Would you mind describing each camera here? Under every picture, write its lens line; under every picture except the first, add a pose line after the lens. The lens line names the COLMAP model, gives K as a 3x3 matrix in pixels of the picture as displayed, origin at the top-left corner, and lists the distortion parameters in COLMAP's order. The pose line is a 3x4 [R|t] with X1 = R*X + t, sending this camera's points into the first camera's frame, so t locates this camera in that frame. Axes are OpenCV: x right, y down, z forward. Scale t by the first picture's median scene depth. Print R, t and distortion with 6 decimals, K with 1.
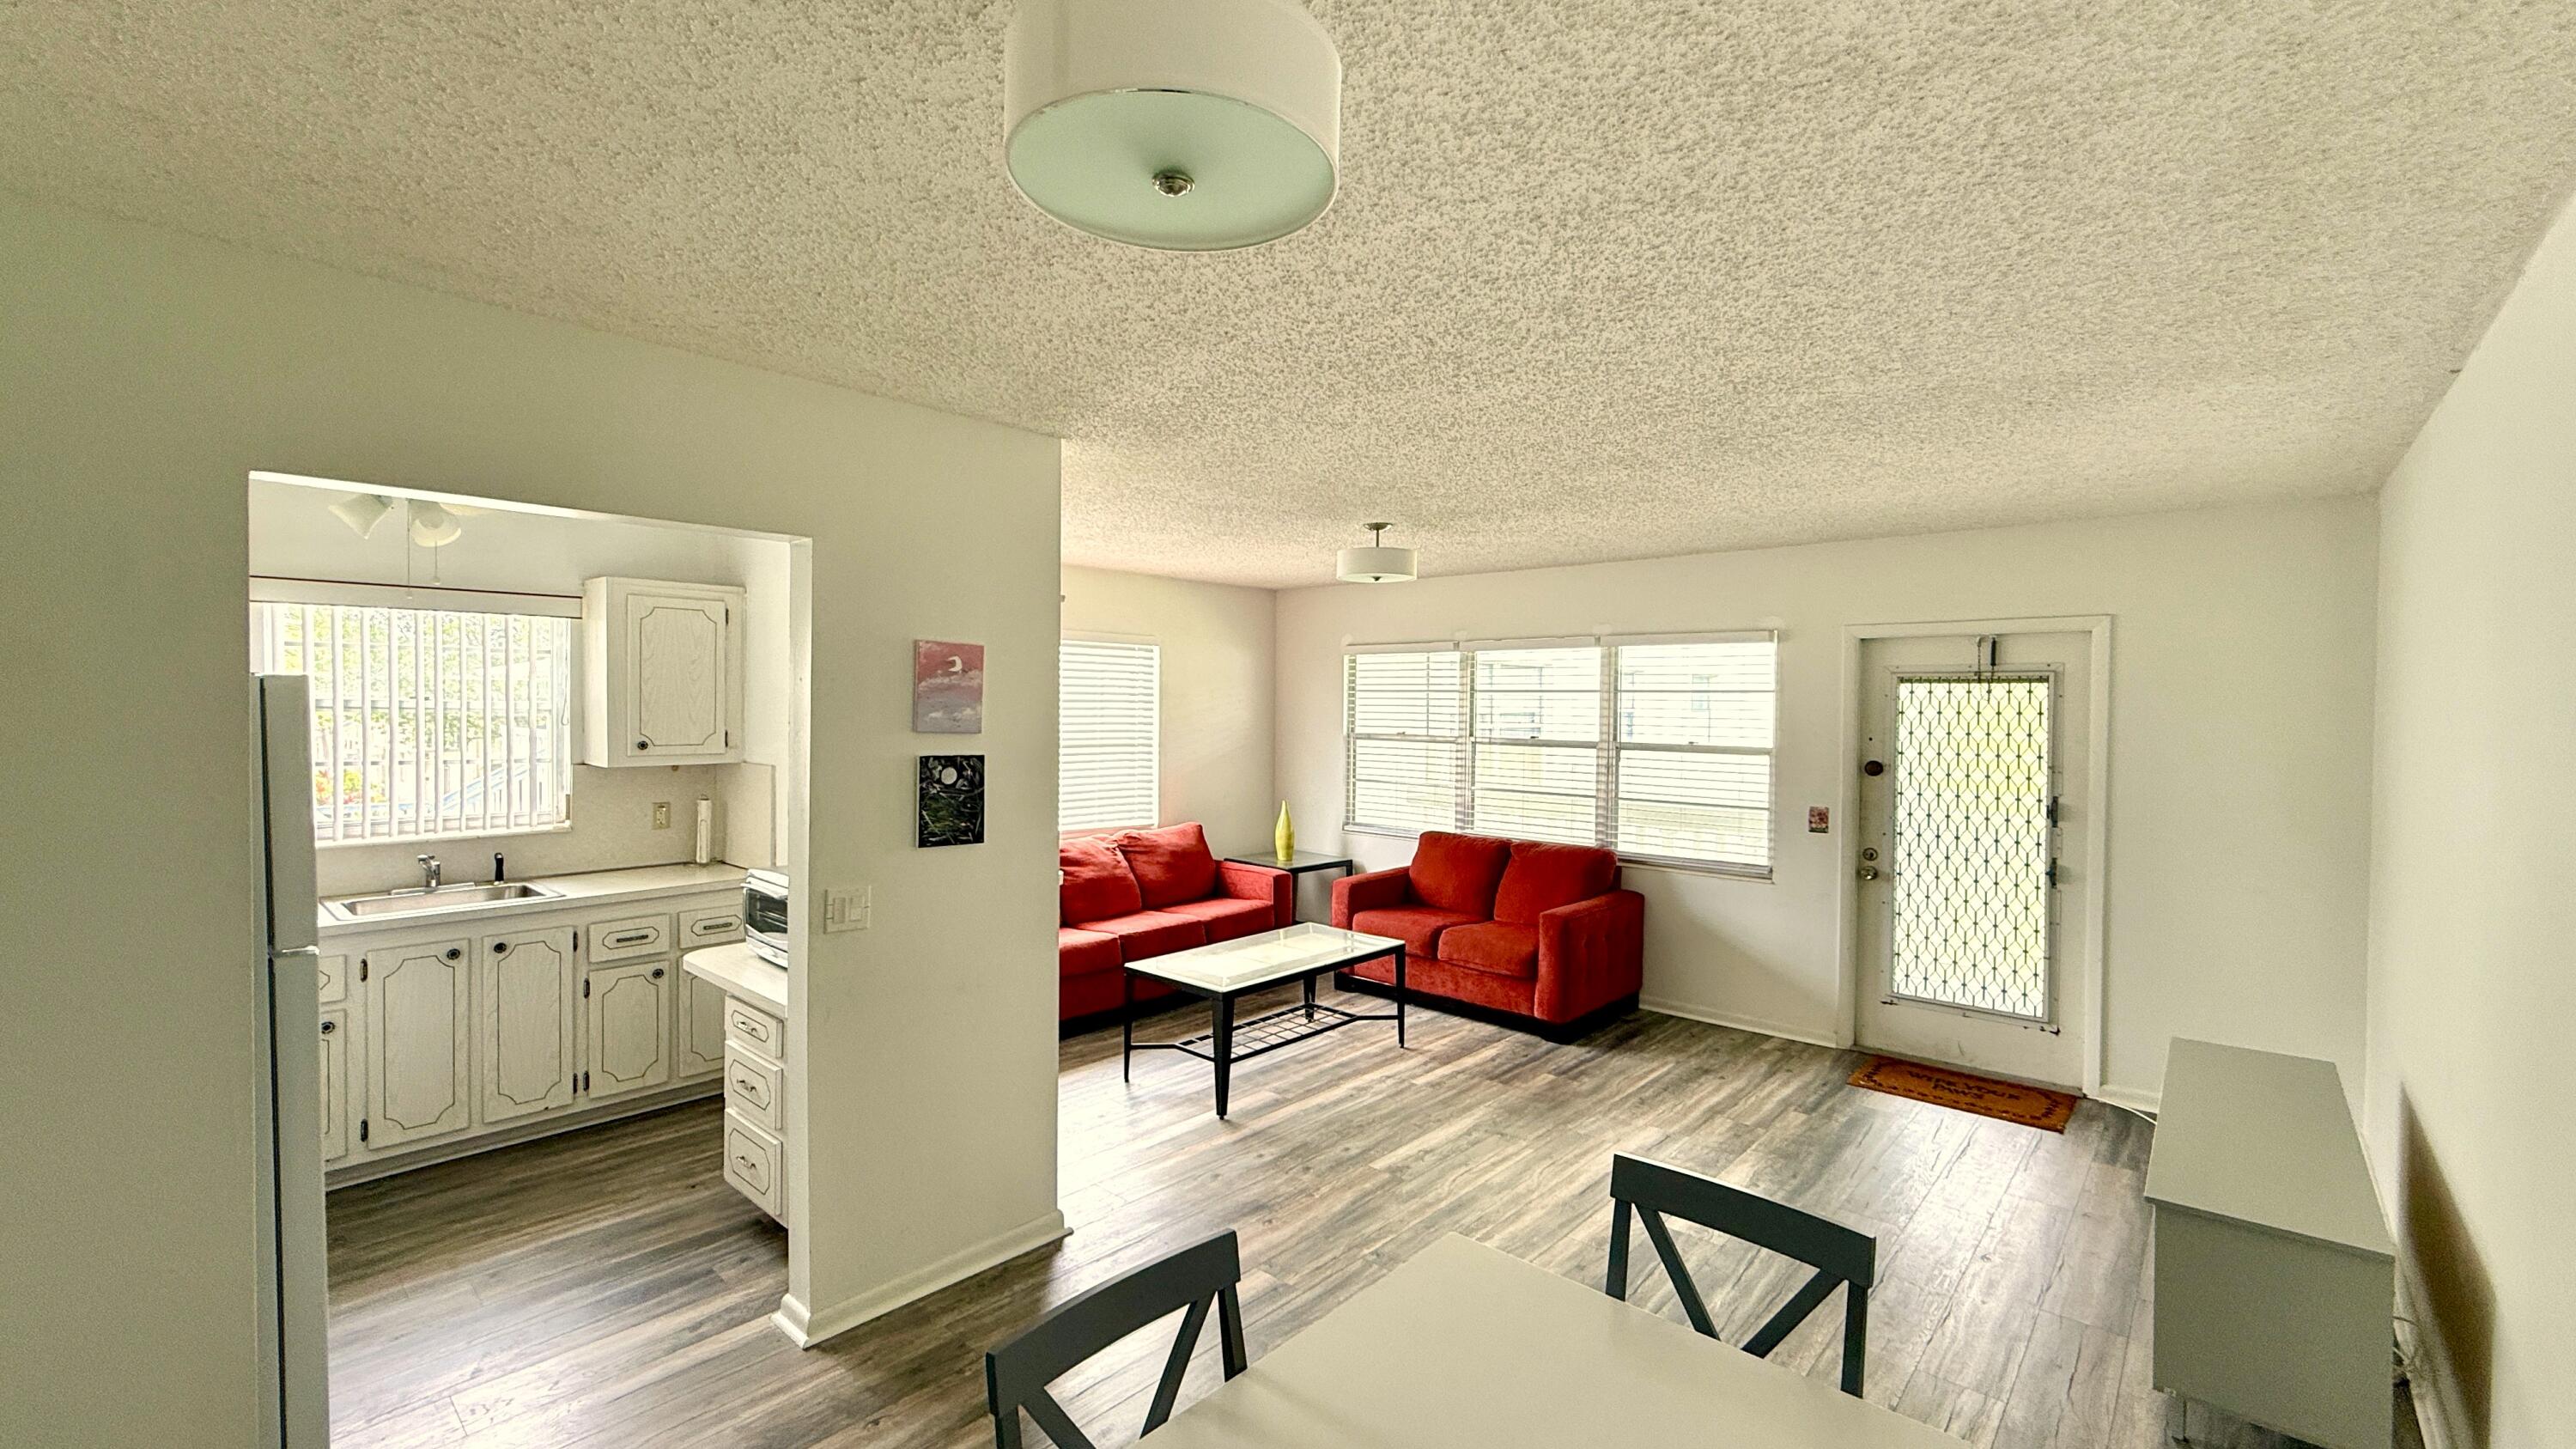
lens RADIAL K [[1046.5, 0, 1288.0], [0, 1046.5, 724.5], [0, 0, 1]] dist [-0.001080, 0.000278]
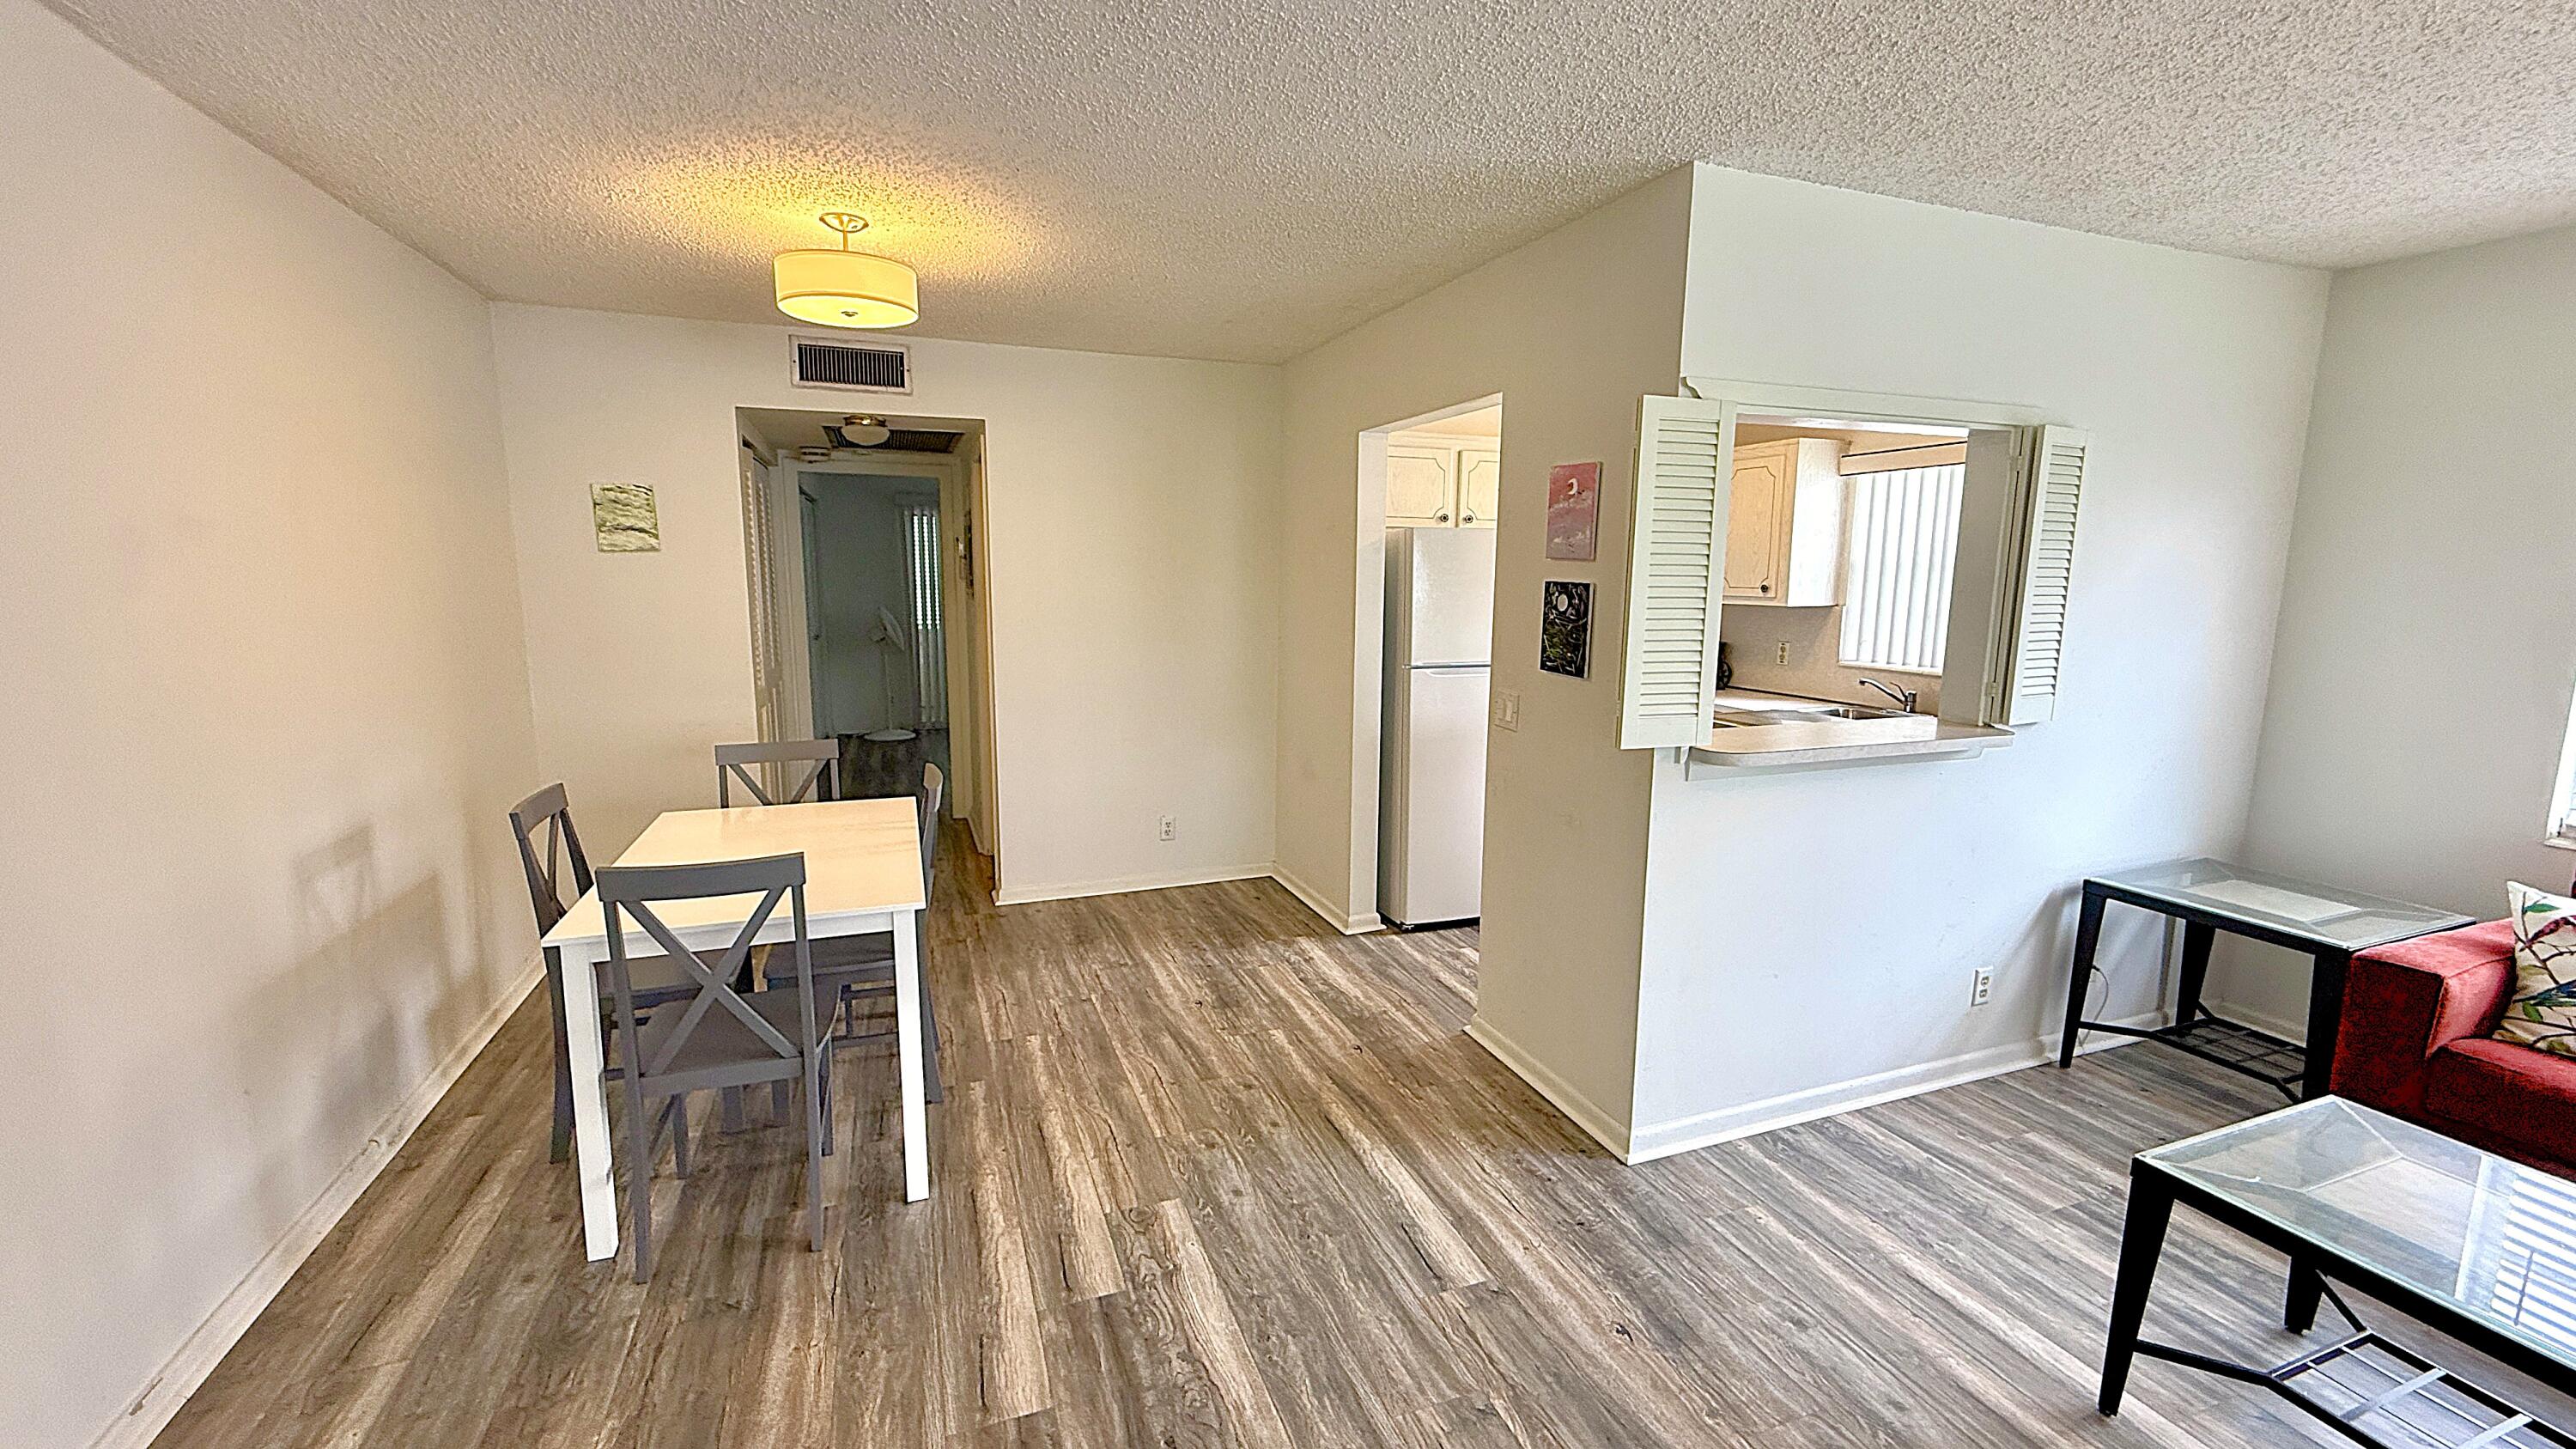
lens RADIAL K [[1022.9, 0, 1280.7], [0, 1022.9, 722.4], [0, 0, 1]] dist [-0.000220, -0.000167]
pose [[-0.458794, 0.119788, -0.880431, 0.438101], [-0.028493, 0.988378, 0.149322, 0.015906], [0.888085, 0.093594, -0.450049, 0.799118]]
